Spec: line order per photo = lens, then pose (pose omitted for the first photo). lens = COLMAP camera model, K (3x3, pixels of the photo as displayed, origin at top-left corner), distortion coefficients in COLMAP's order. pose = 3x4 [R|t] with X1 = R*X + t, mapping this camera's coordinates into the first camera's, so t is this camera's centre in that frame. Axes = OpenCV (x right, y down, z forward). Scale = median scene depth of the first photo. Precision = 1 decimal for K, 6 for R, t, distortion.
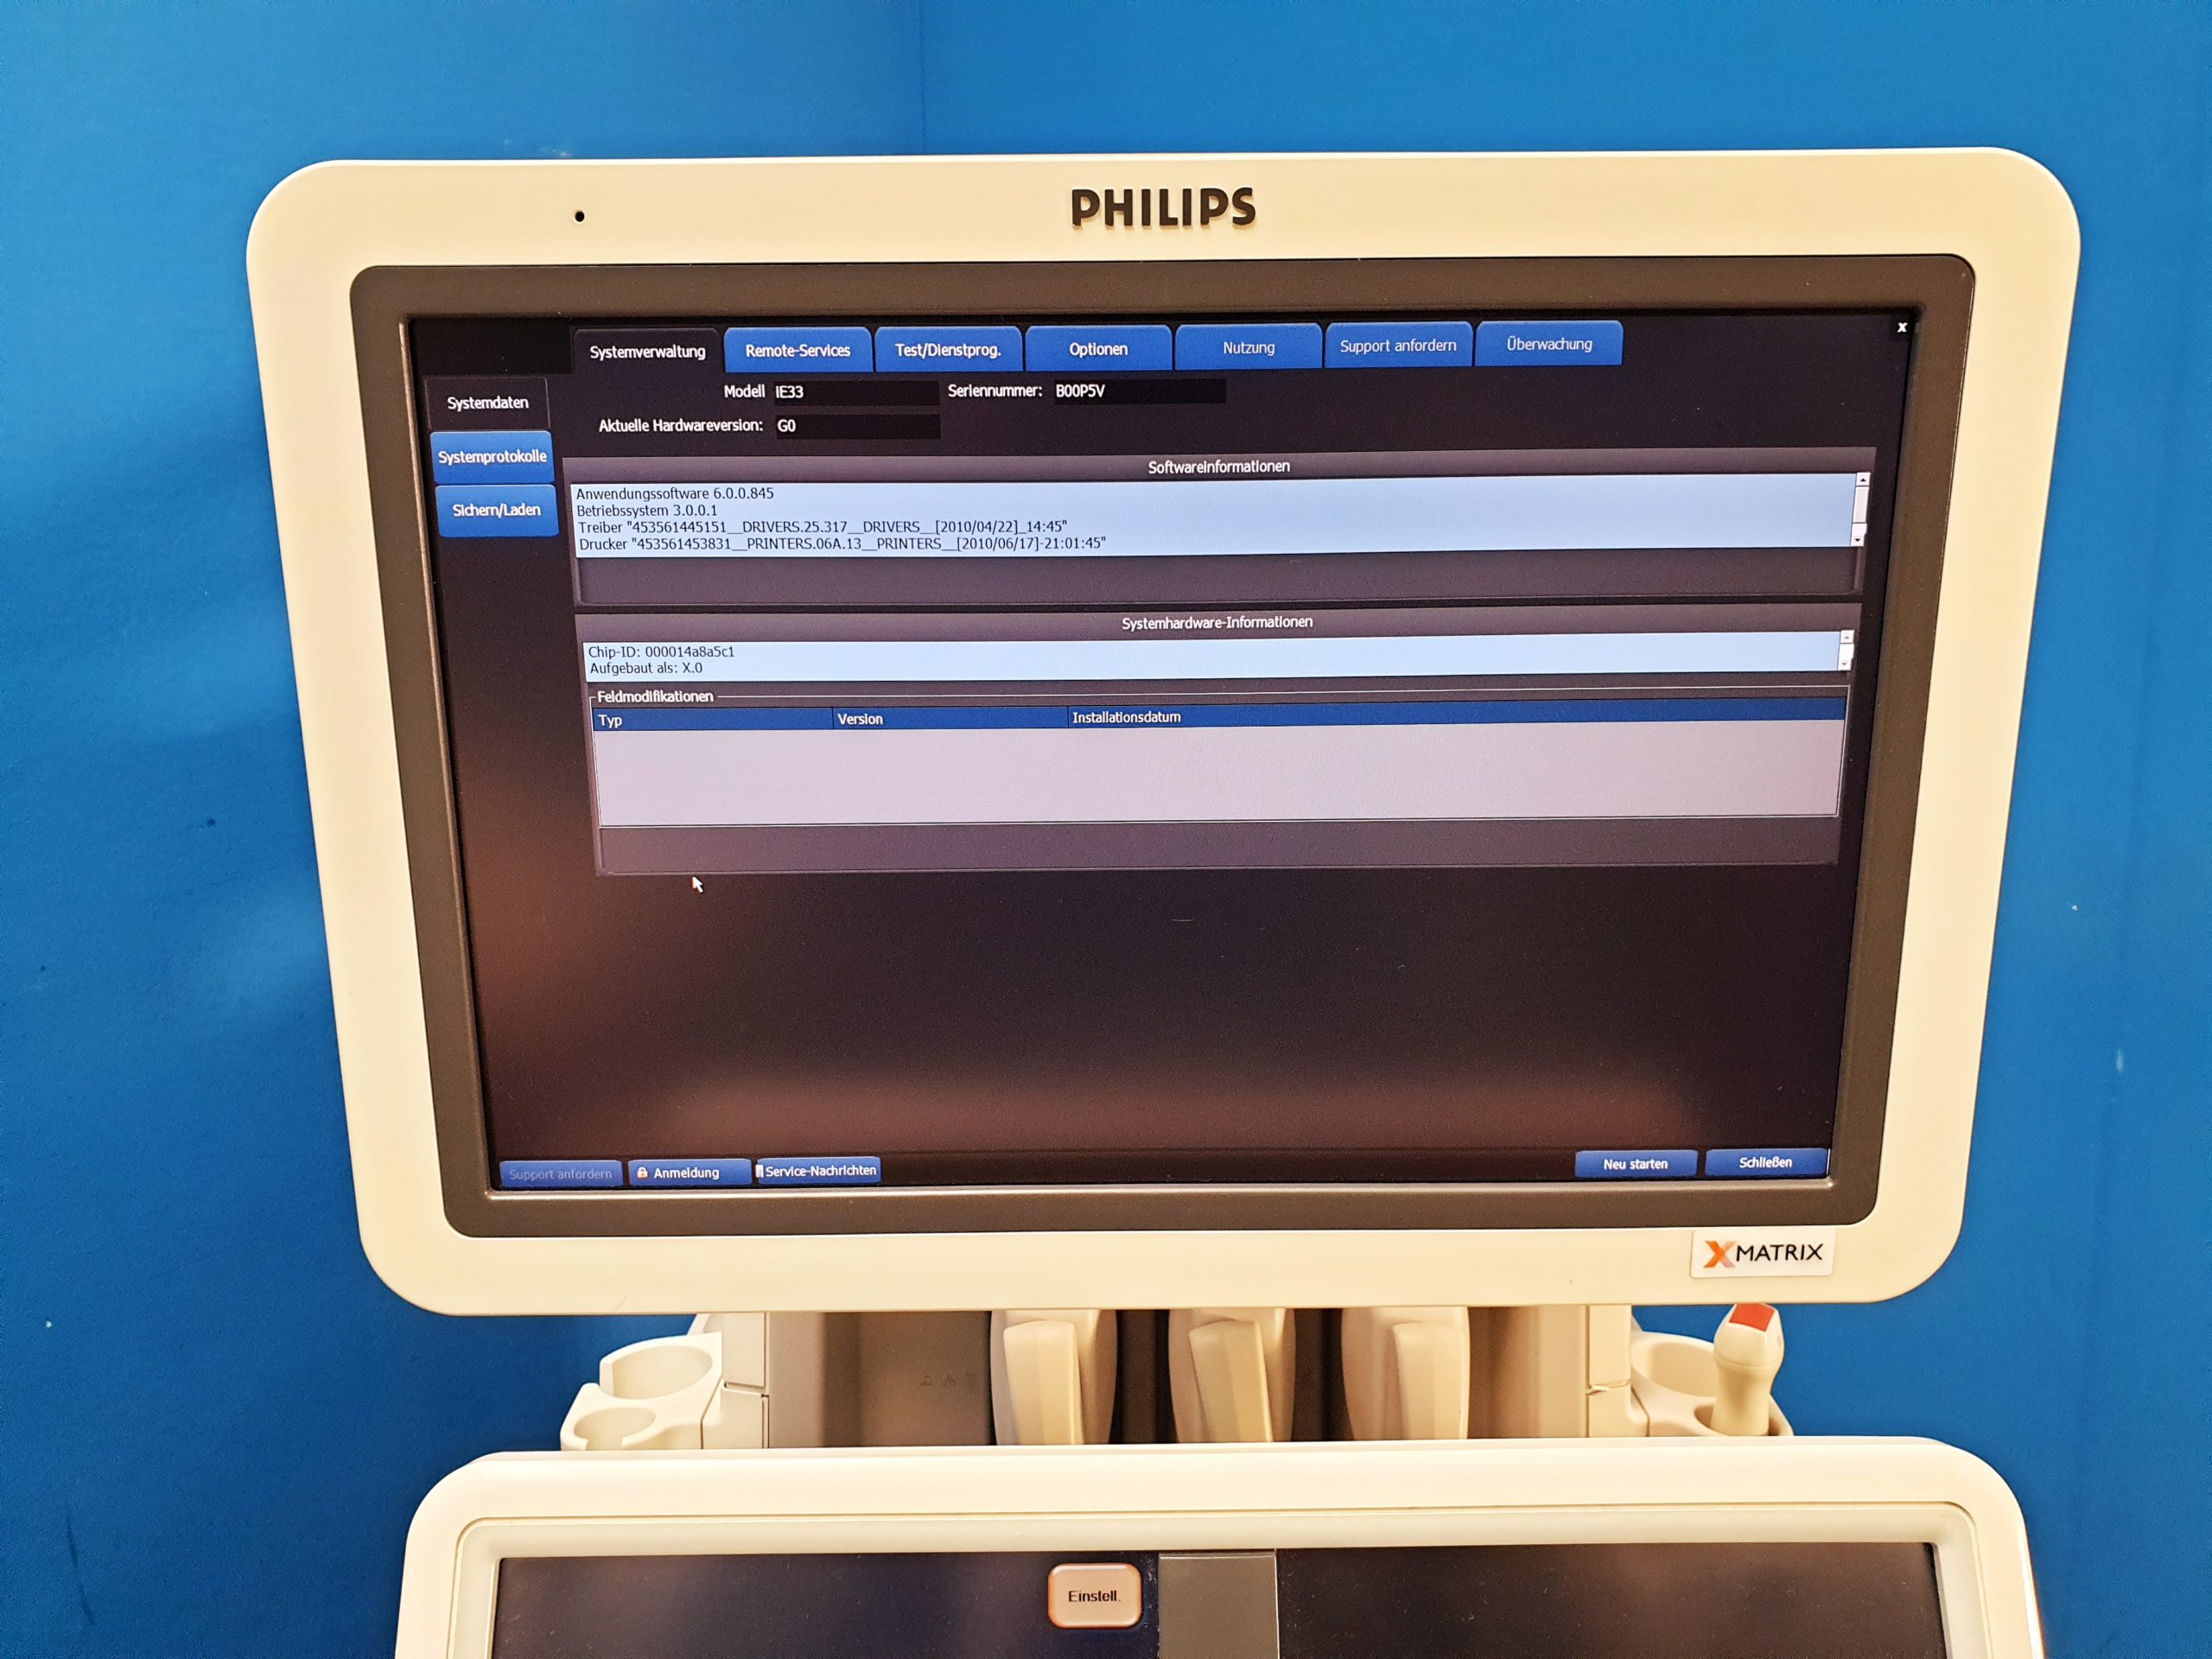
lens RADIAL K [[1759.9, 0, 1116.4], [0, 1759.9, 824.2], [0, 0, 1]] dist [-0.018997, 0.050512]
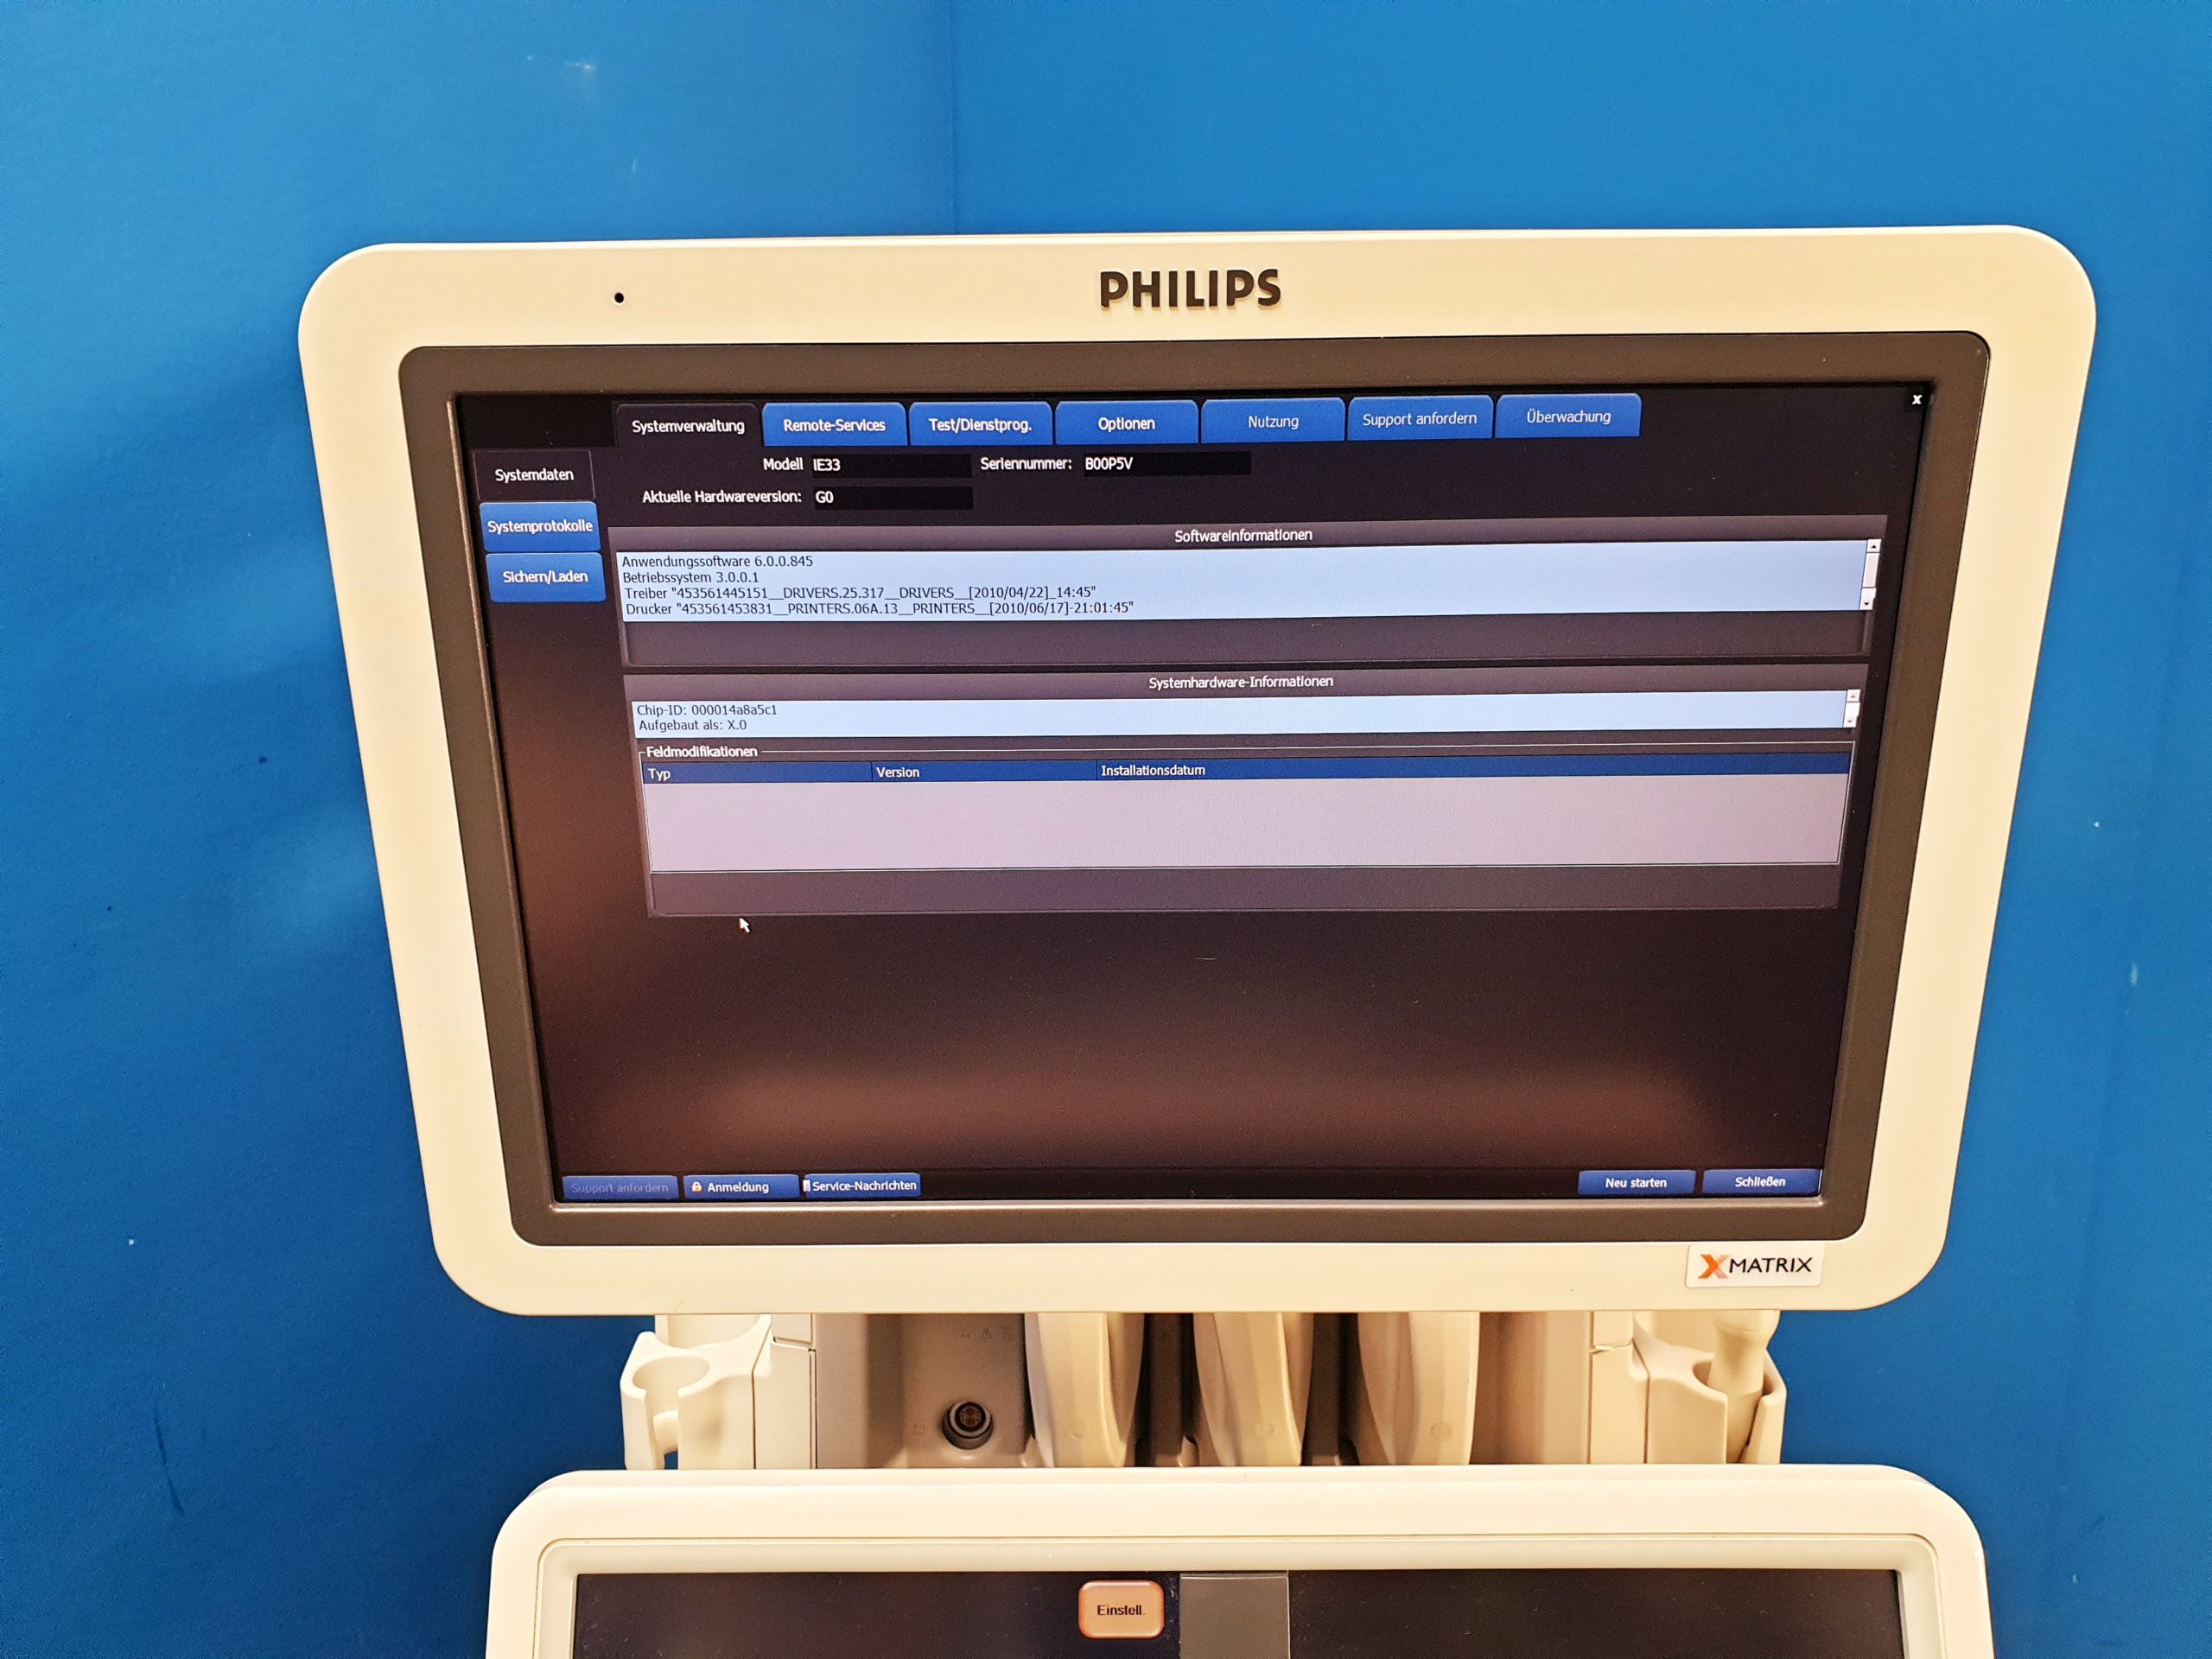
lens RADIAL K [[1759.9, 0, 1121.4], [0, 1759.9, 822.1], [0, 0, 1]] dist [-0.018997, 0.050512]
pose [[0.999889, 0.002138, -0.014712, 0.002317], [-0.000905, 0.996528, 0.083255, -0.120910], [0.014839, -0.083232, 0.996420, -0.039727]]
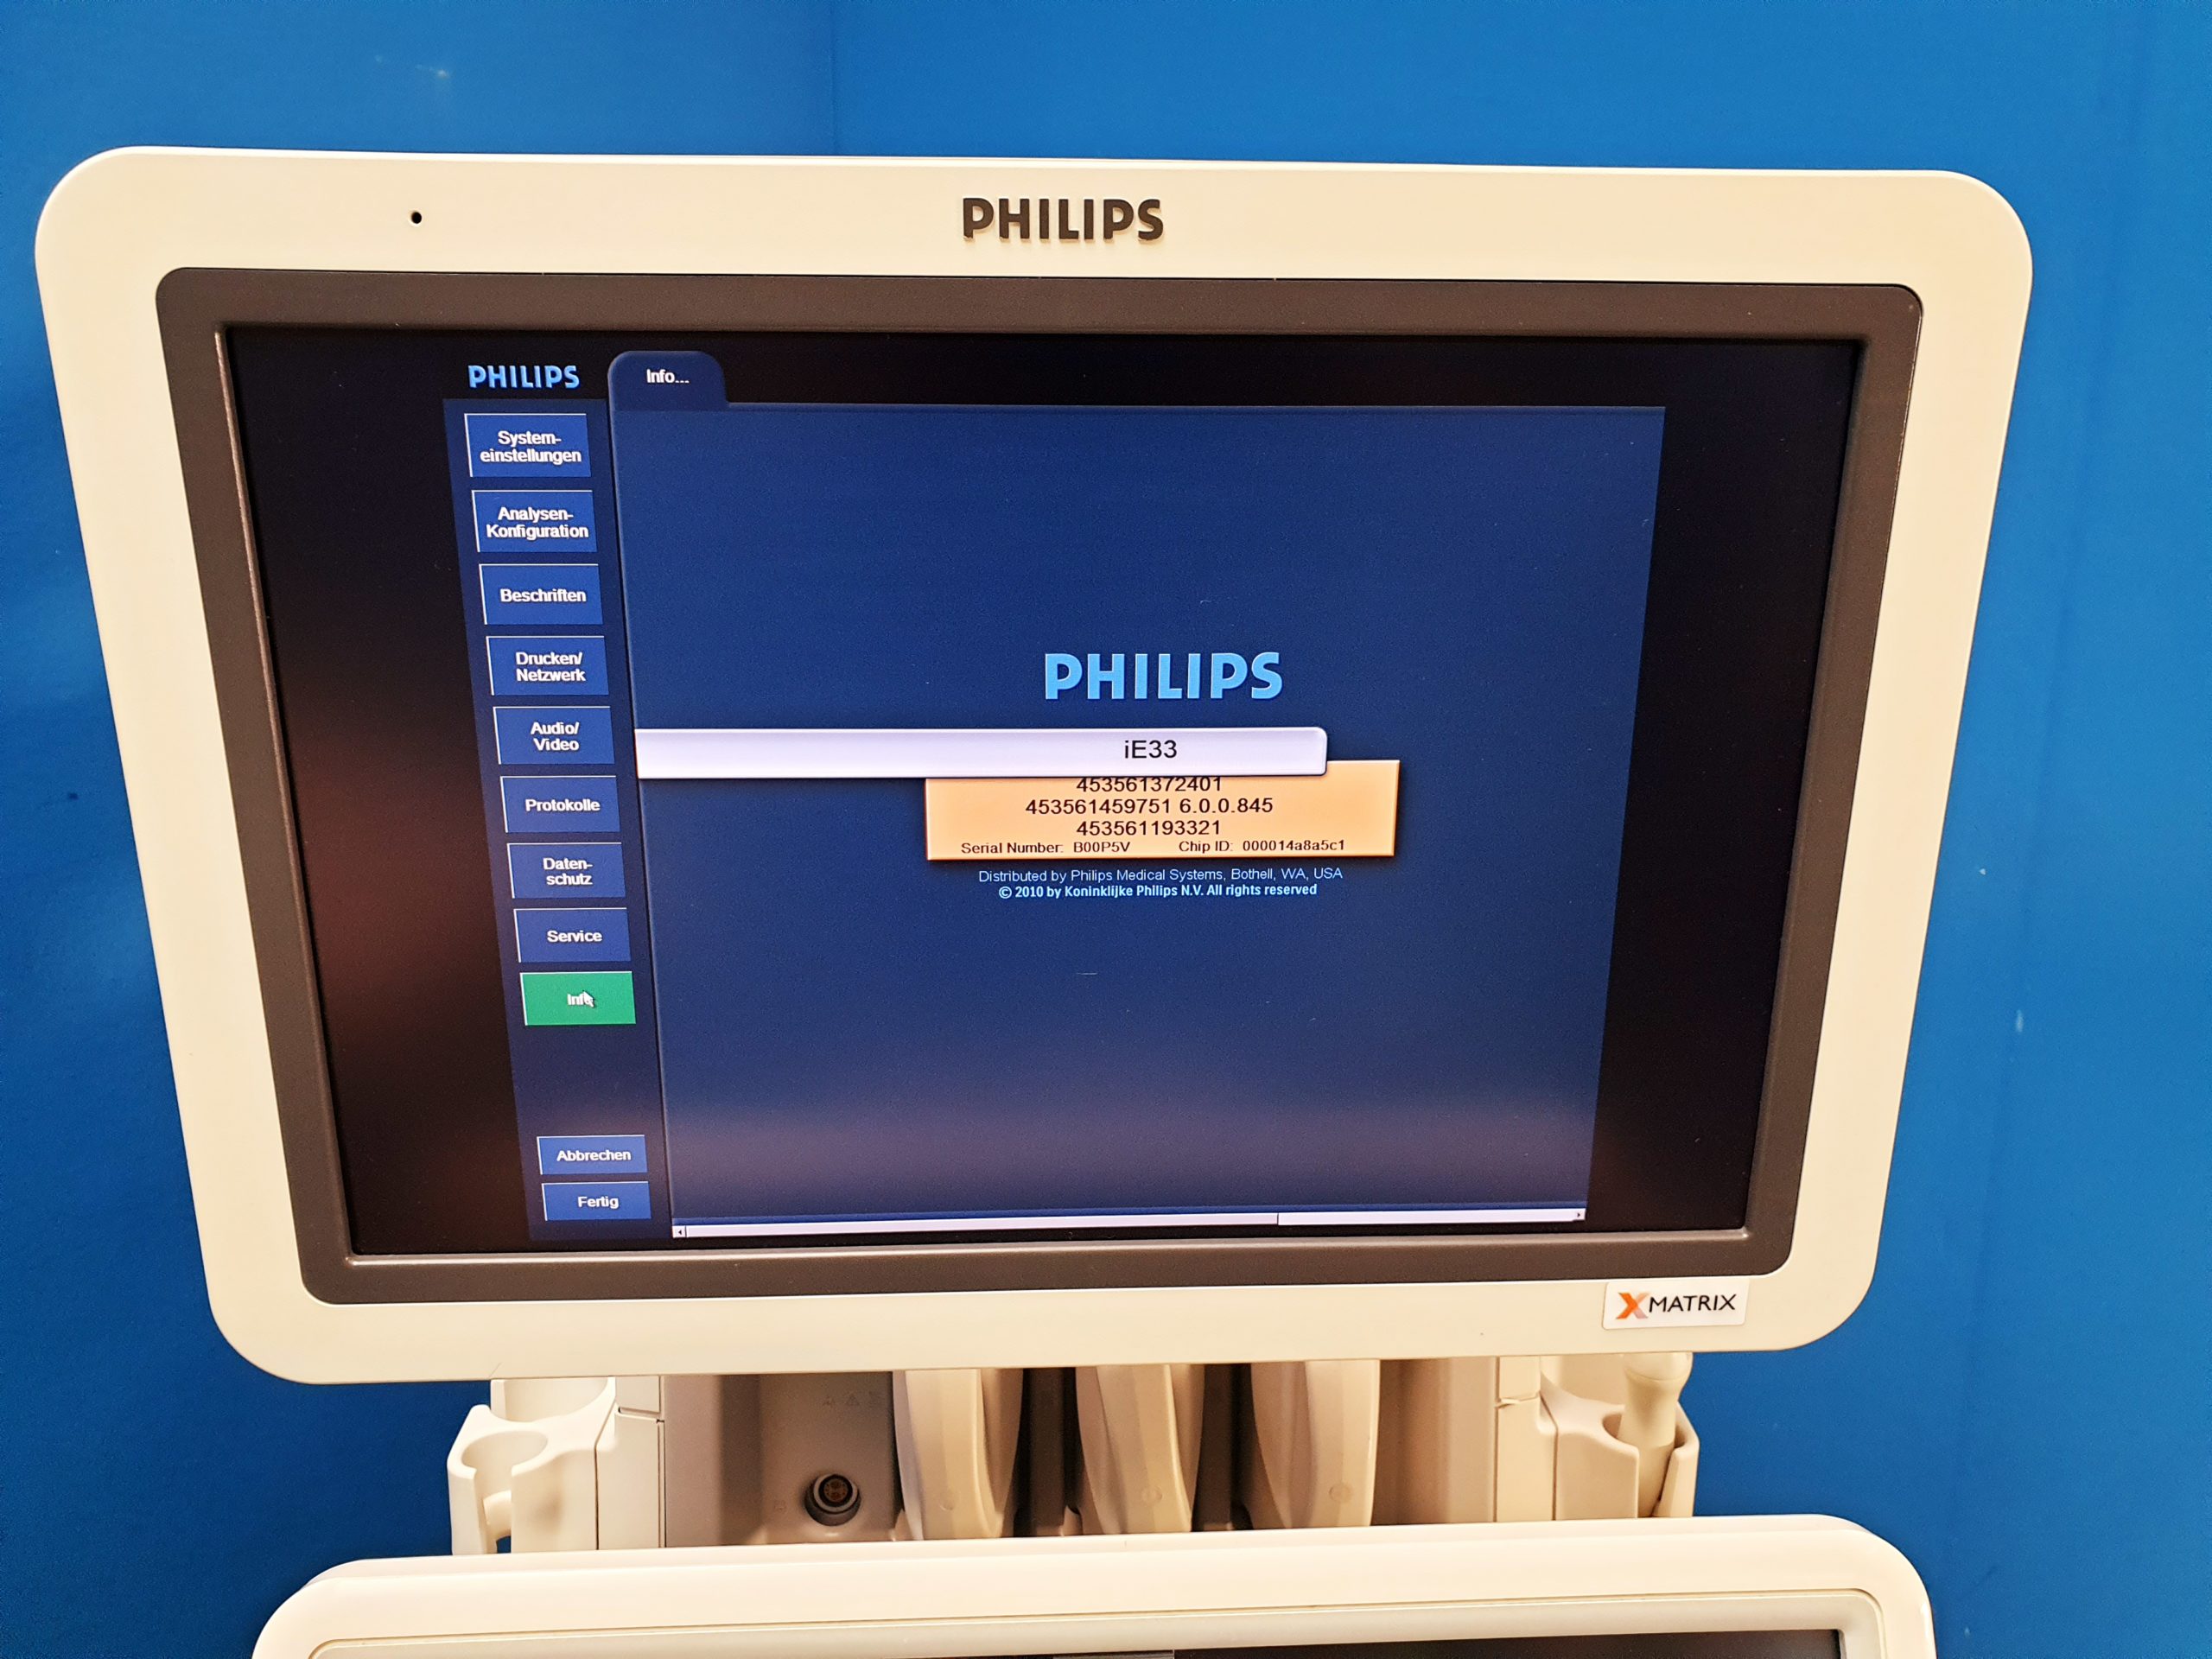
lens RADIAL K [[1759.9, 0, 1124.3], [0, 1759.9, 863.9], [0, 0, 1]] dist [-0.018997, 0.050512]
pose [[0.998863, 0.001048, 0.047659, 0.014460], [-0.004194, 0.997813, 0.065970, -0.071632], [-0.047486, -0.066094, 0.996683, 0.057996]]
